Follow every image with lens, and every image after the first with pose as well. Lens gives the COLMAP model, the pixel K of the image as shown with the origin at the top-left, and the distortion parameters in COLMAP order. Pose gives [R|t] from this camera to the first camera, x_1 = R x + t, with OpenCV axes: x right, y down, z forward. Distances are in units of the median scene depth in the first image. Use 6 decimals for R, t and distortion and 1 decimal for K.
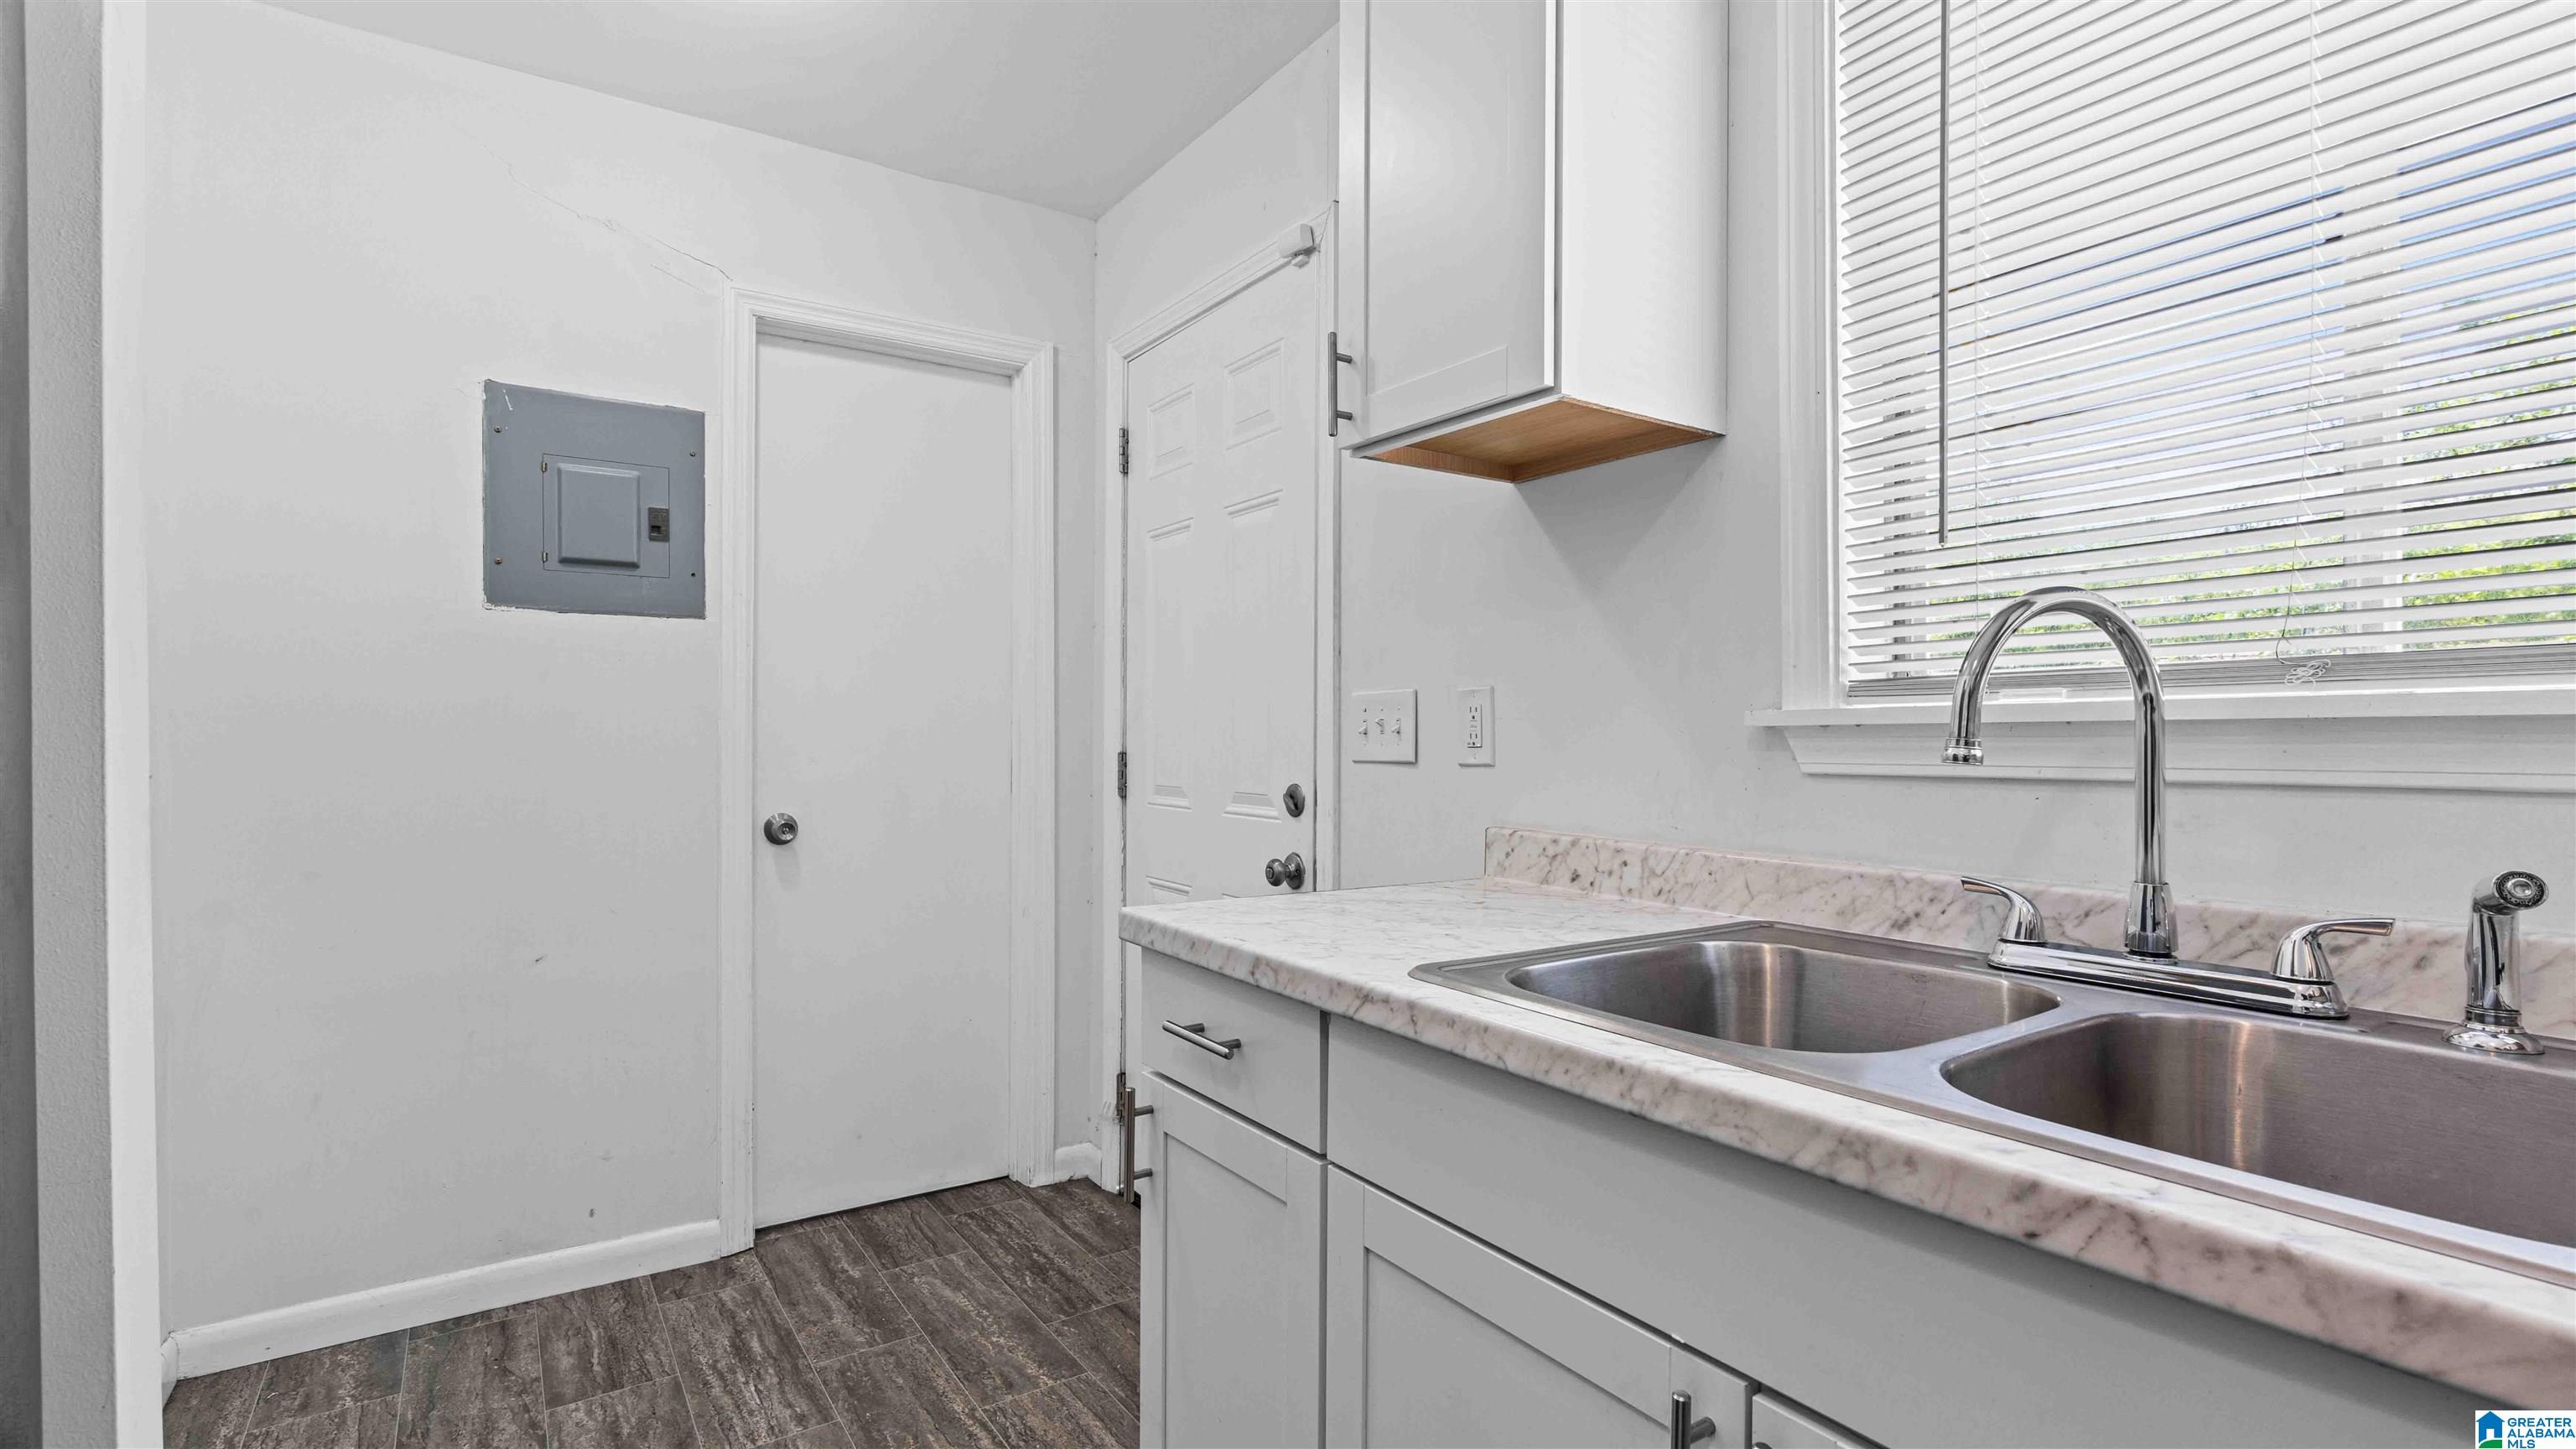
lens RADIAL K [[1206.1, 0, 1289.6], [0, 1206.1, 740.6], [0, 0, 1]] dist [-0.005443, 0.000409]
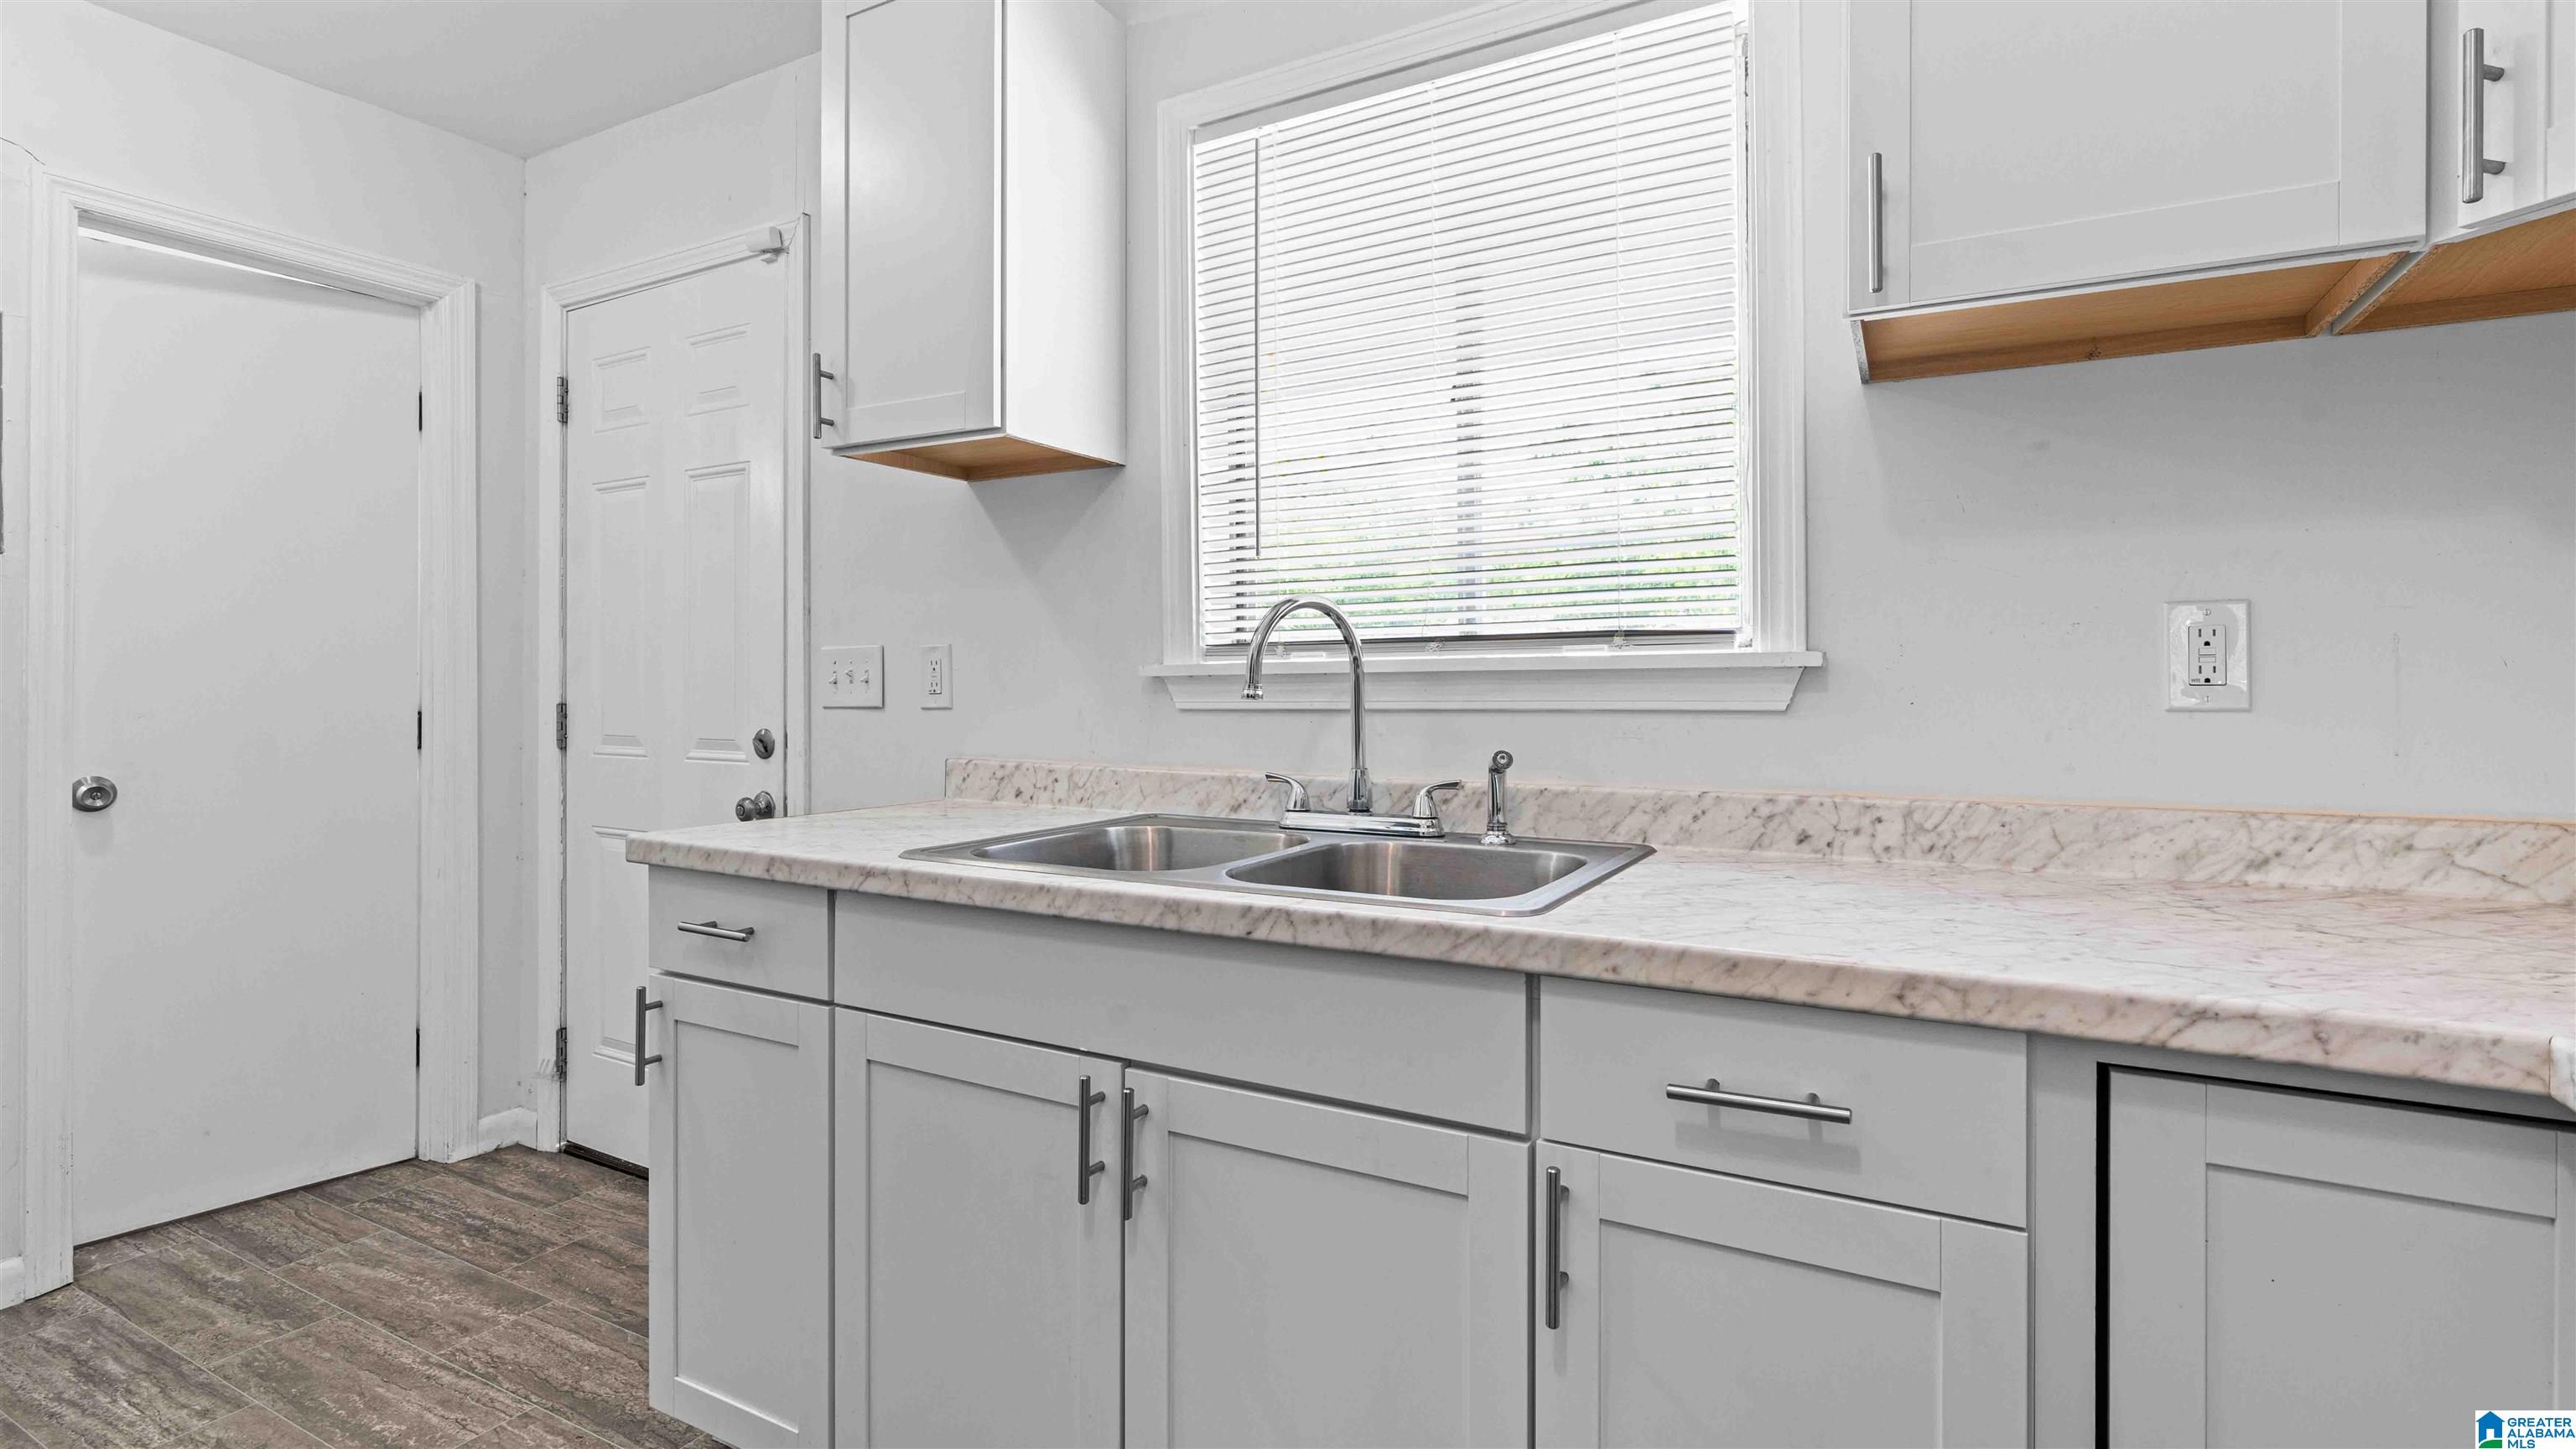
lens RADIAL K [[1206.3, 0, 1288.4], [0, 1206.3, 685.1], [0, 0, 1]] dist [-0.000939, 0.000927]
pose [[0.898893, -0.006091, 0.438126, -0.075458], [0.007527, 0.999970, -0.001541, 0.001762], [-0.438103, 0.004683, 0.898912, -0.316967]]
